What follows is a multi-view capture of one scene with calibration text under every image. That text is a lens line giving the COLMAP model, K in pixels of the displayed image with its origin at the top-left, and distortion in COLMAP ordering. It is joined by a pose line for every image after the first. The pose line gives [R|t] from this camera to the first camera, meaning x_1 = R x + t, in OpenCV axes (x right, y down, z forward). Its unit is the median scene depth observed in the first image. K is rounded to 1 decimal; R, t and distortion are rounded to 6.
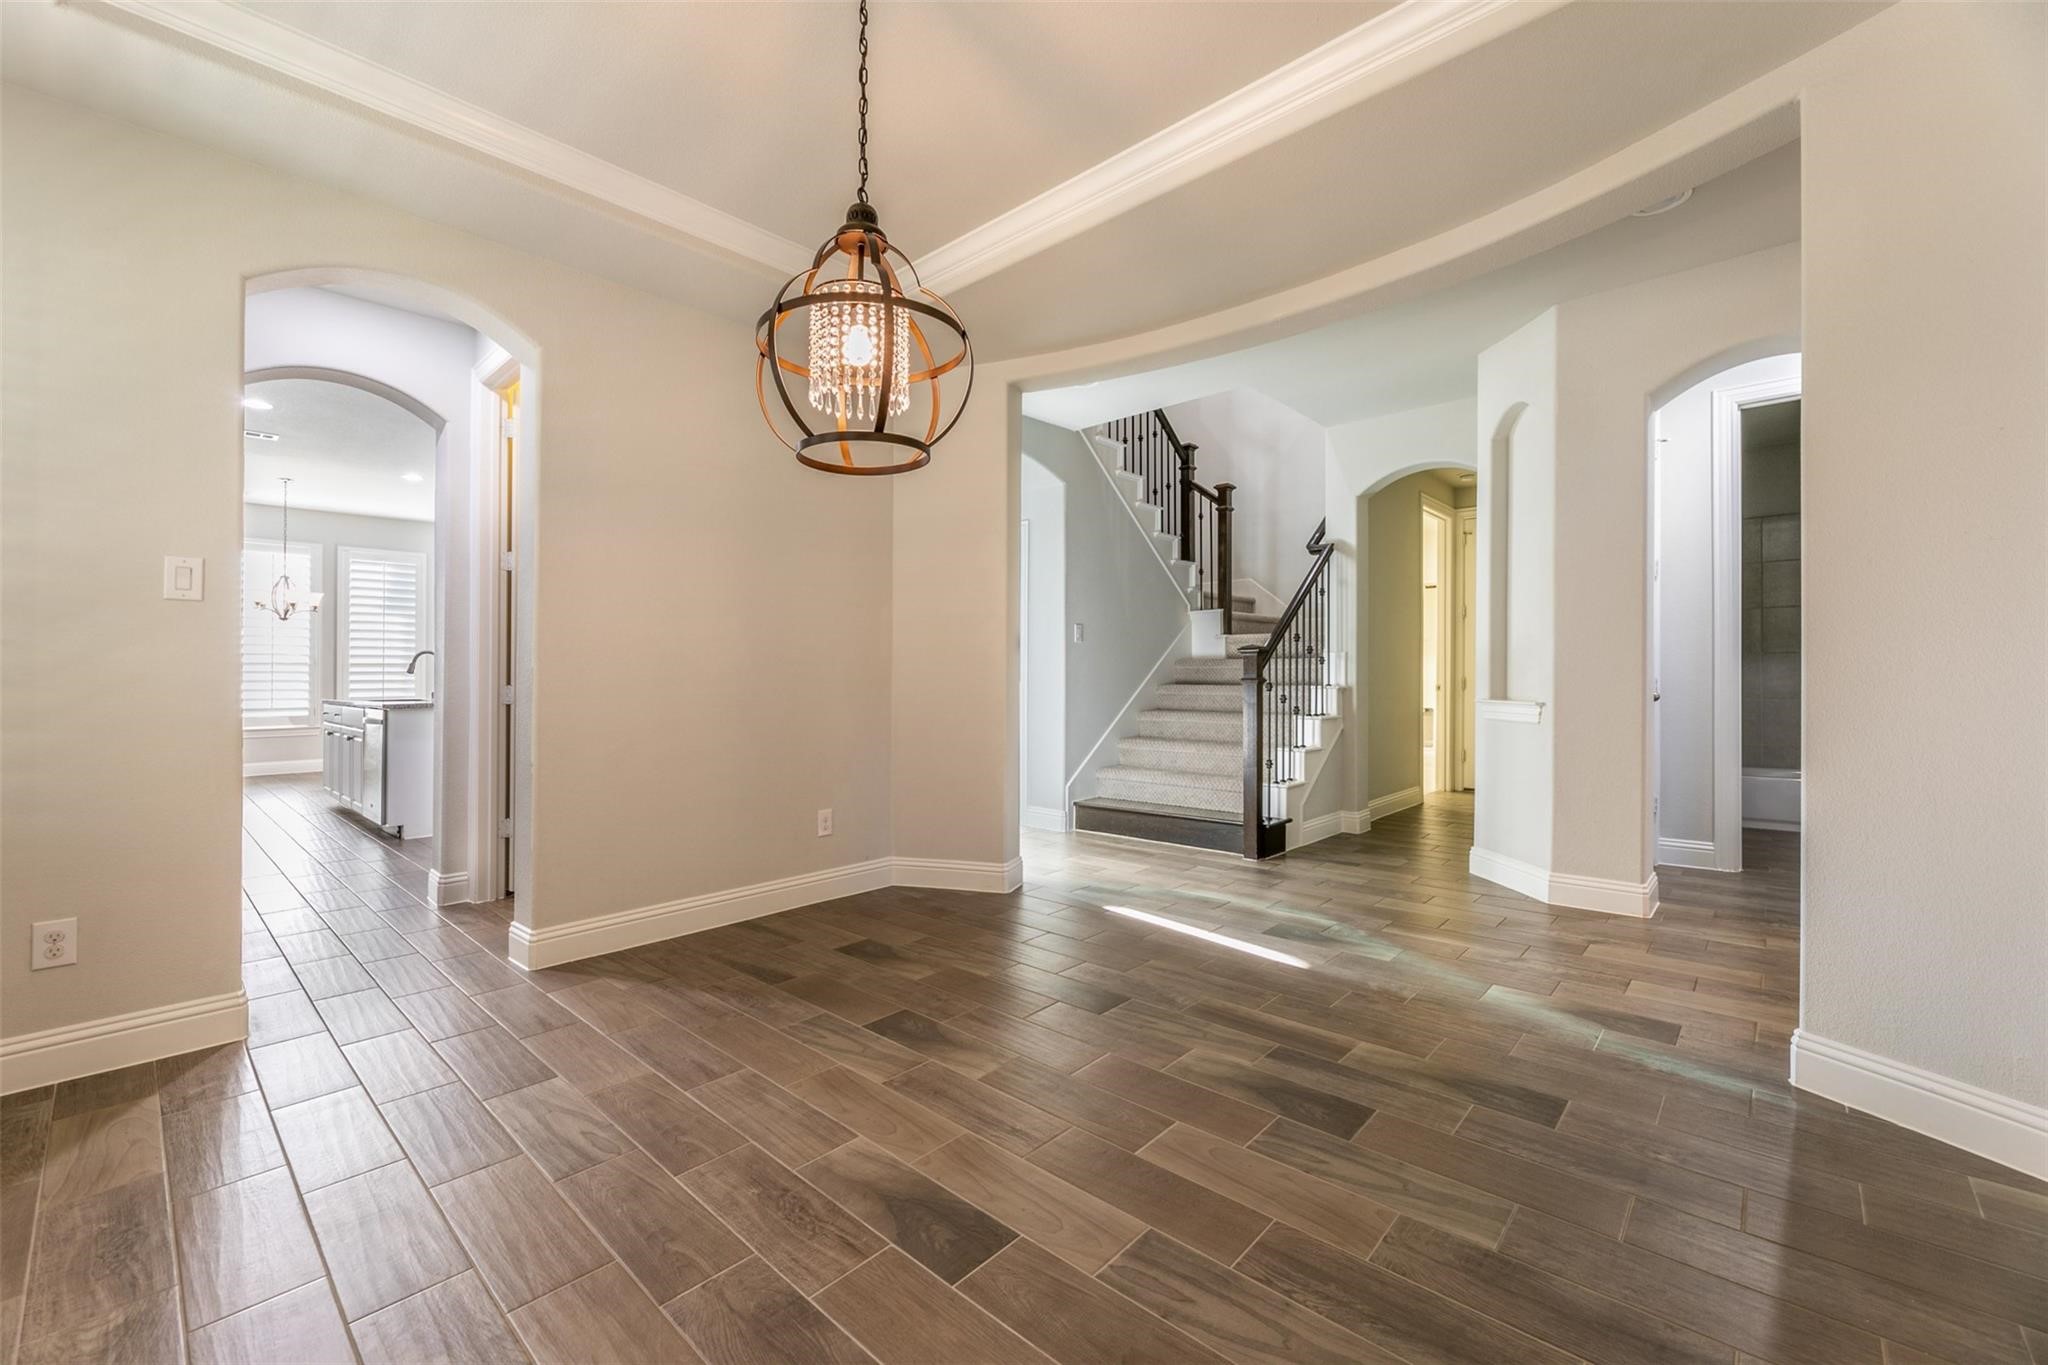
lens RADIAL K [[831.5, 0, 1009.1], [0, 831.5, 684.3], [0, 0, 1]] dist [-0.002279, 0.001094]
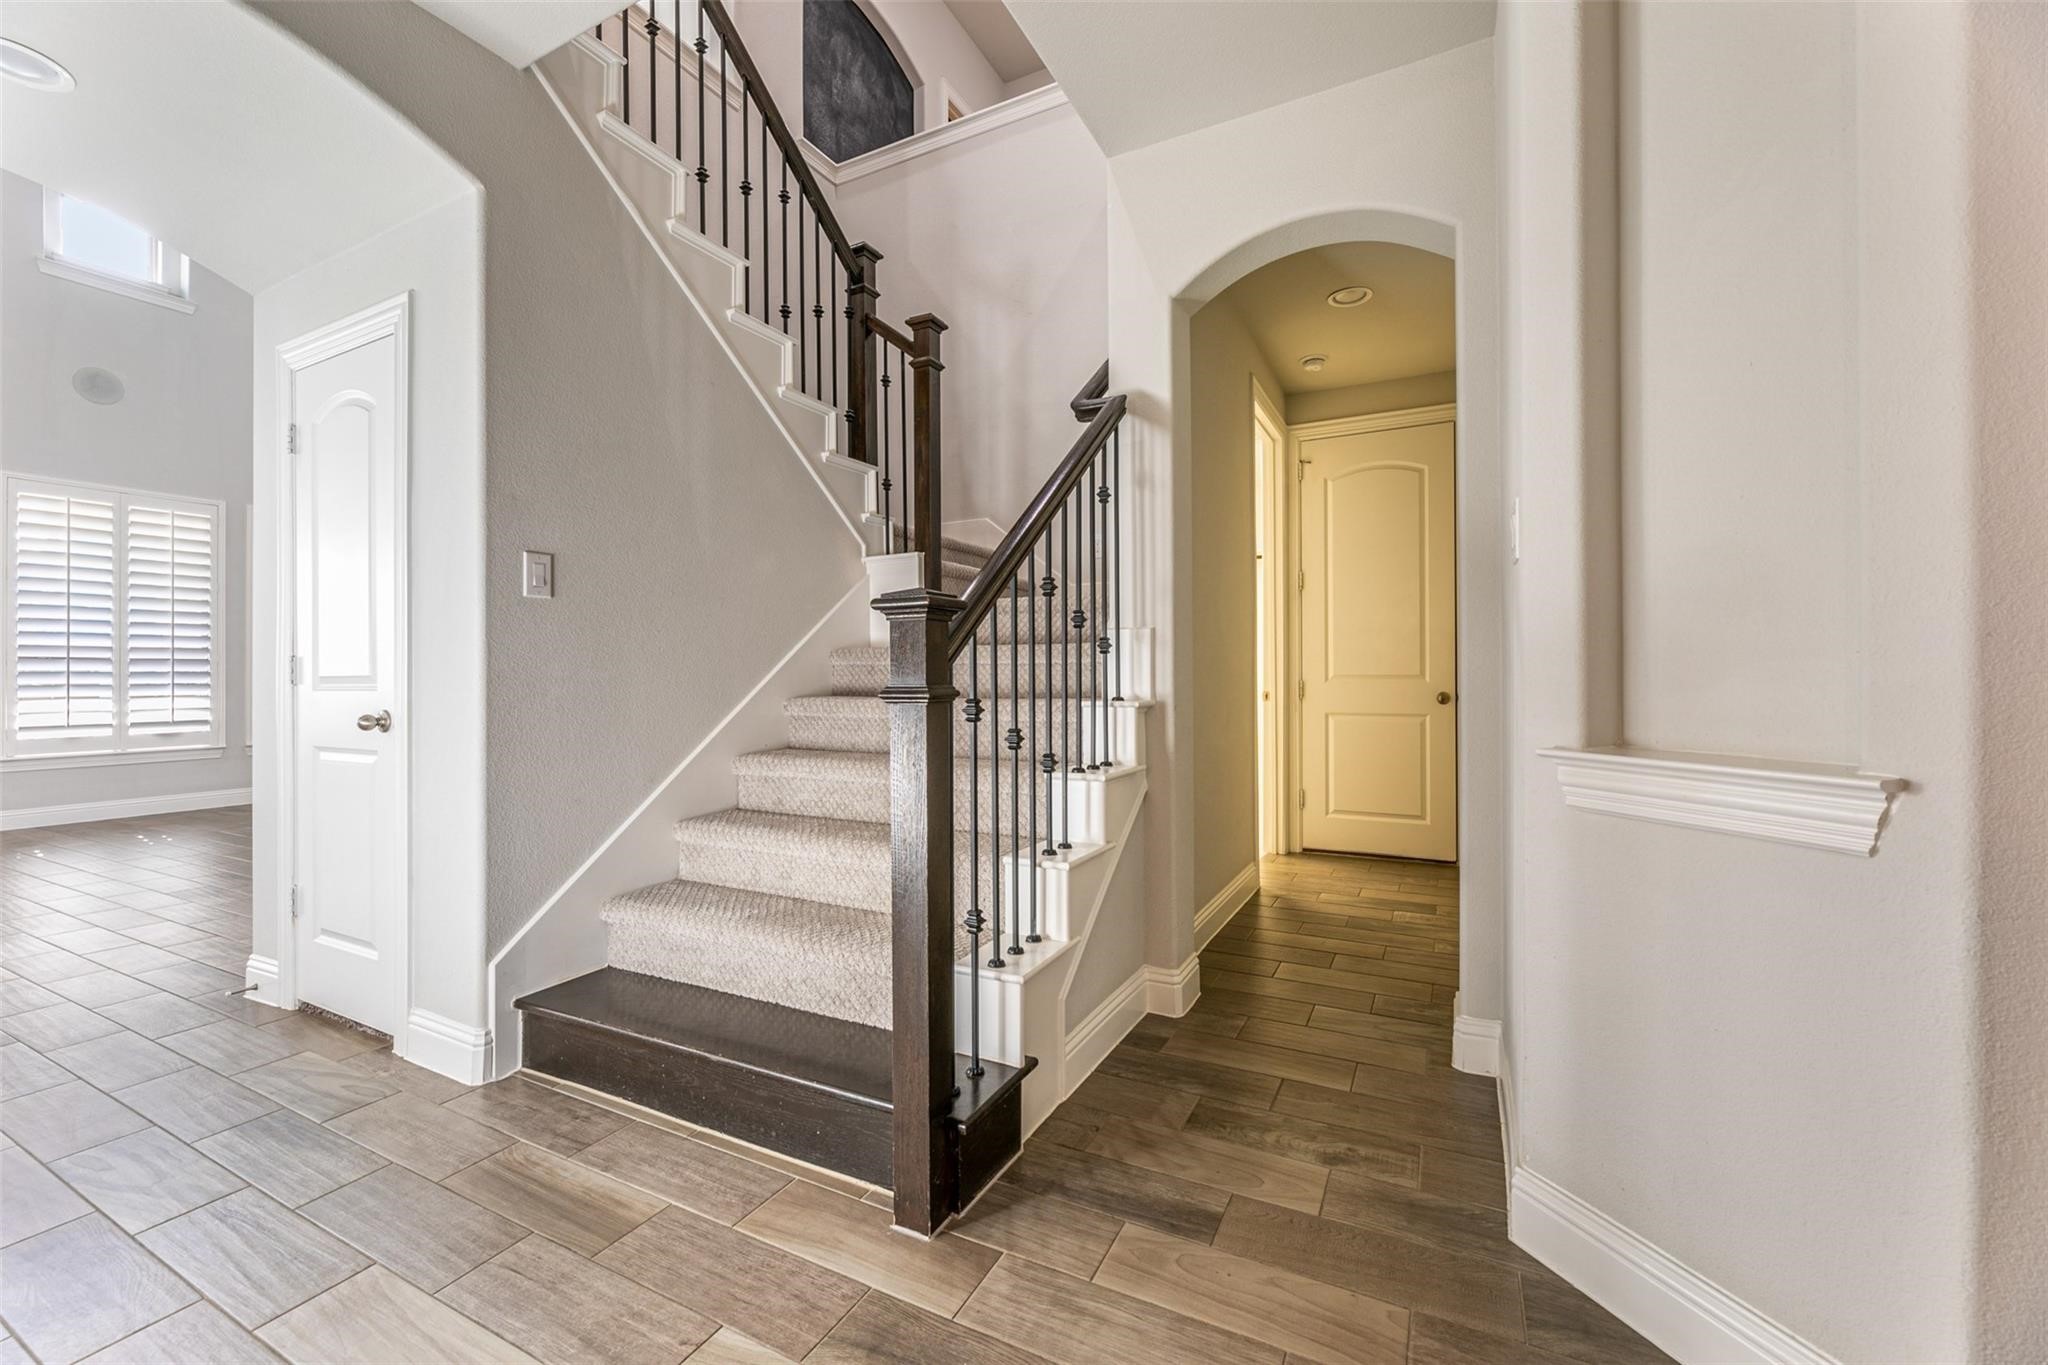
lens RADIAL K [[831.5, 0, 1017.2], [0, 831.5, 675.0], [0, 0, 1]] dist [-0.002279, 0.001094]
pose [[0.963665, -0.001344, 0.267109, 0.176000], [0.005129, 0.999896, -0.013472, -0.005376], [-0.267063, 0.014353, 0.963572, 0.484231]]
